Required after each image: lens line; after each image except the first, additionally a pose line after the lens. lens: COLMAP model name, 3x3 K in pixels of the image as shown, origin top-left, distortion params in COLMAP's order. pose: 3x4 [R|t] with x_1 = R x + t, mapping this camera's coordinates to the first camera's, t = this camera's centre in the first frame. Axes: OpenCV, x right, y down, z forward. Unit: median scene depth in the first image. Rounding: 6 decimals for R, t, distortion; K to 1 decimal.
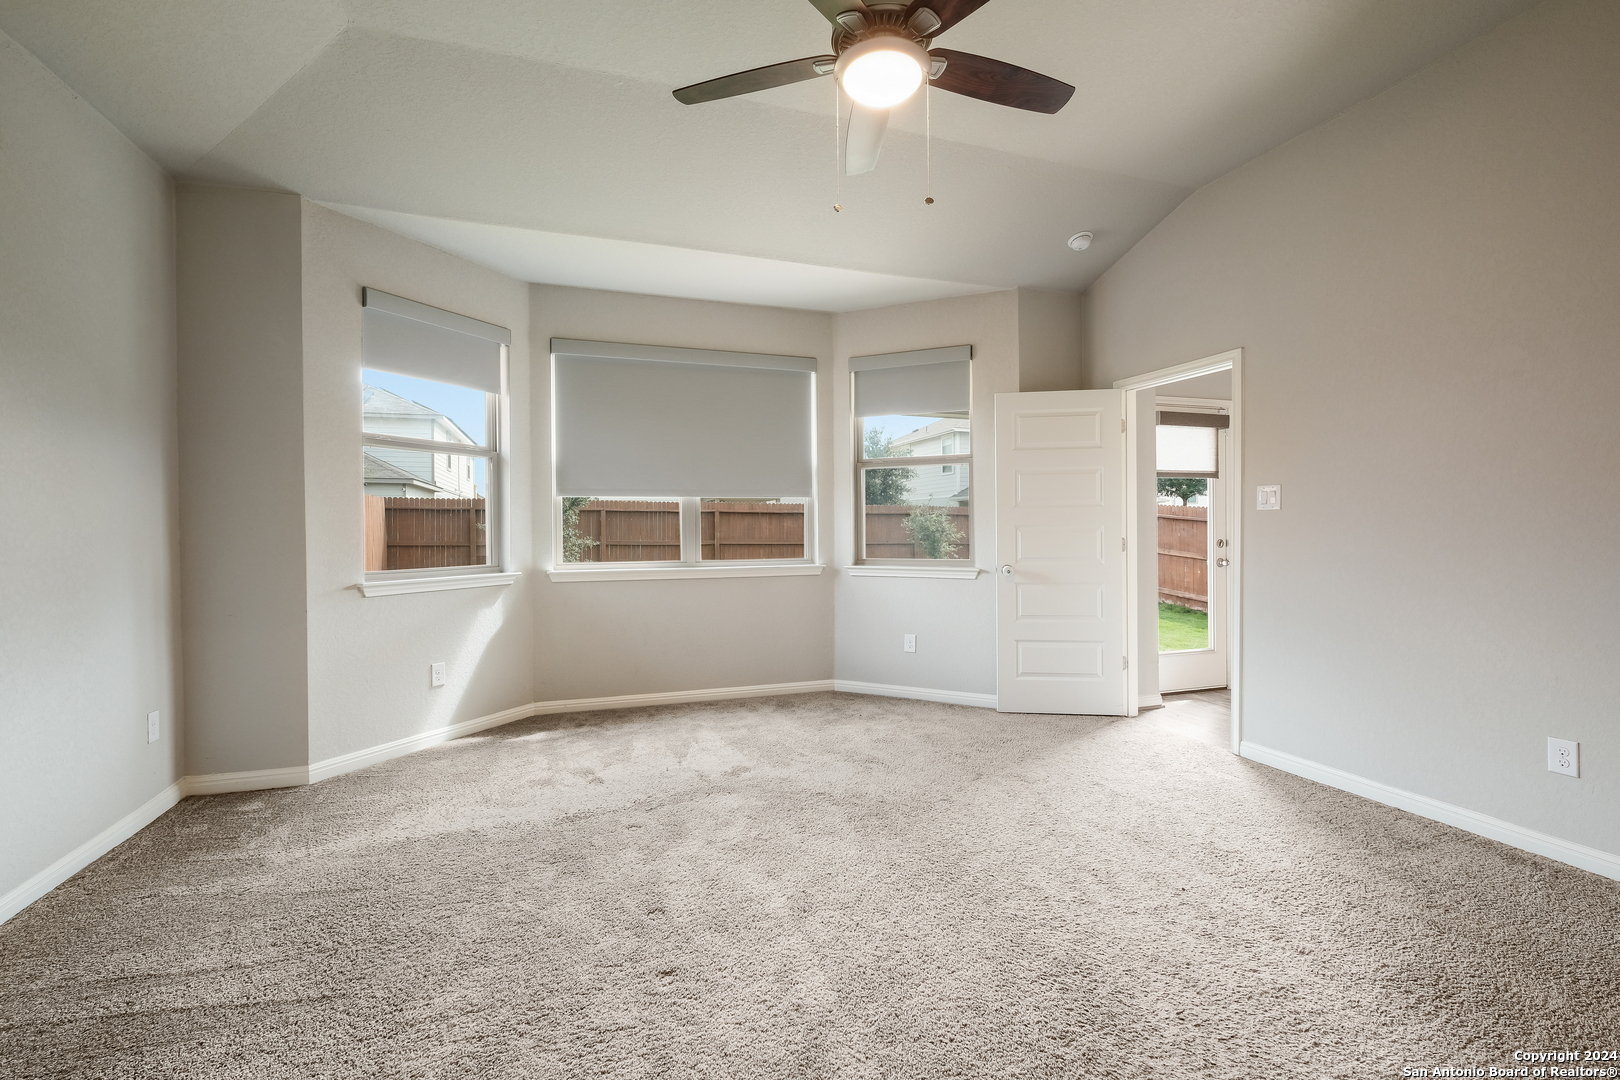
lens RADIAL K [[692.5, 0, 805.0], [0, 692.5, 536.3], [0, 0, 1]] dist [0.003650, 0.000123]
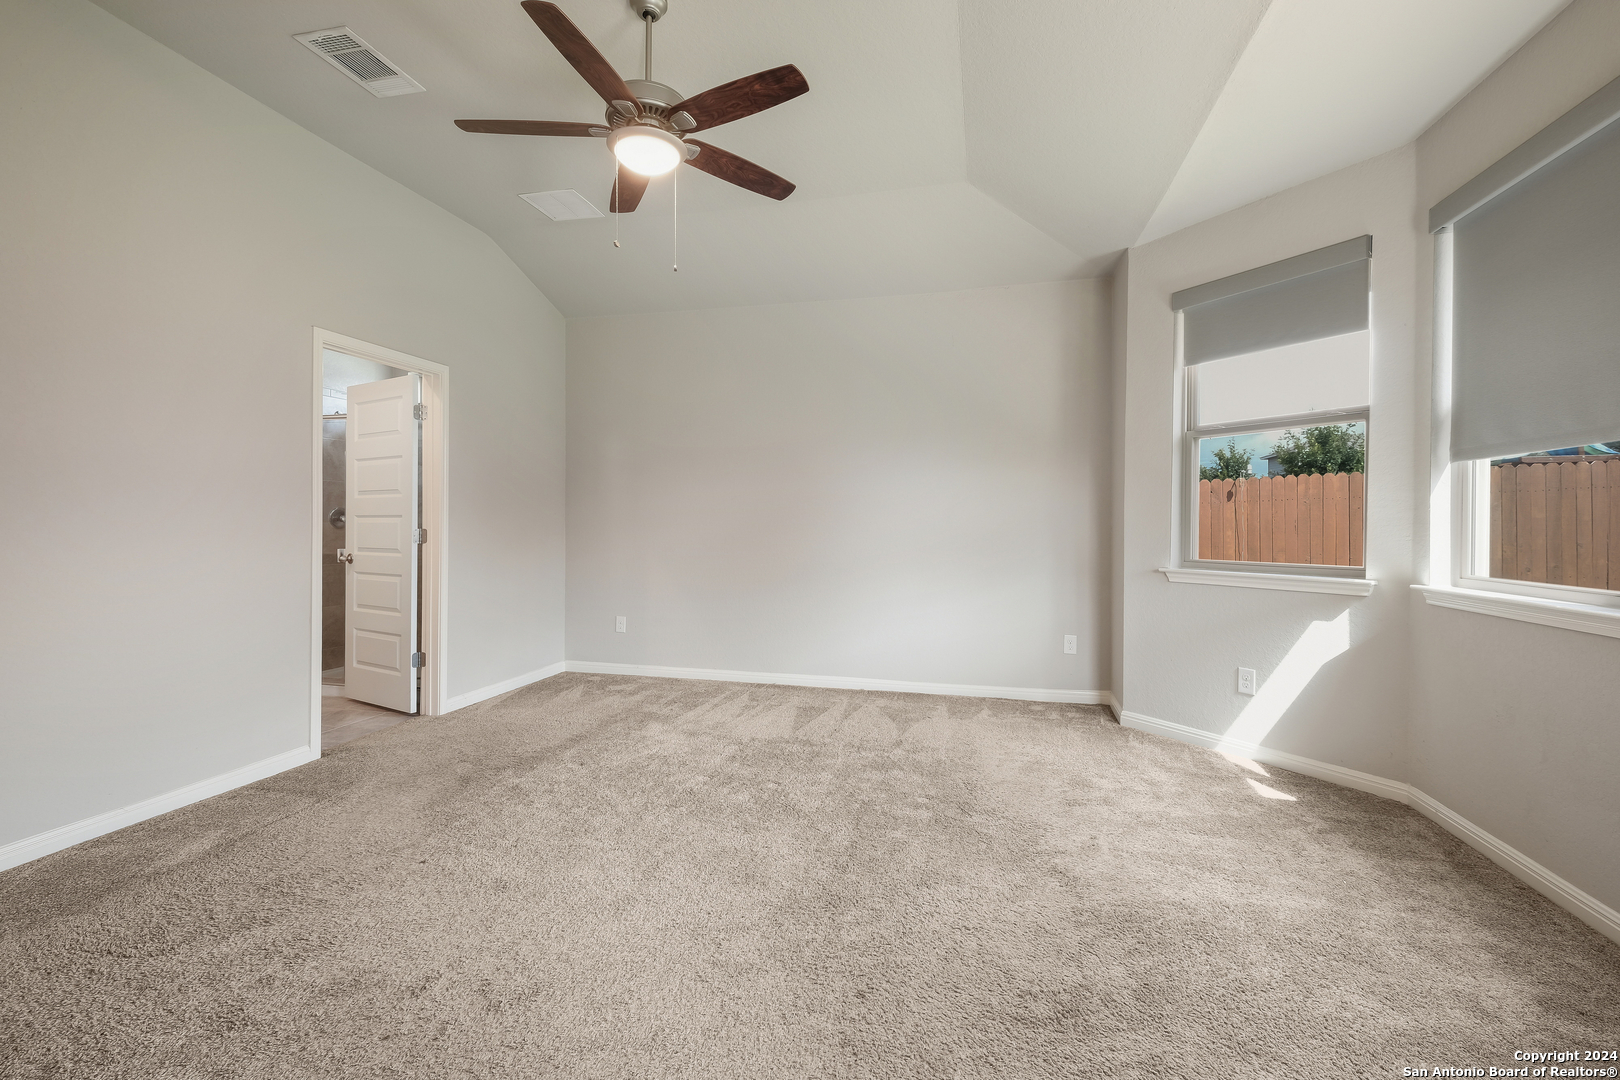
lens RADIAL K [[692.5, 0, 805.1], [0, 692.5, 538.0], [0, 0, 1]] dist [0.003650, 0.000123]
pose [[-0.546813, 0.027917, -0.836789, 0.529676], [0.001453, 0.999474, 0.032396, -0.015750], [0.837254, 0.016499, -0.546566, 1.008391]]
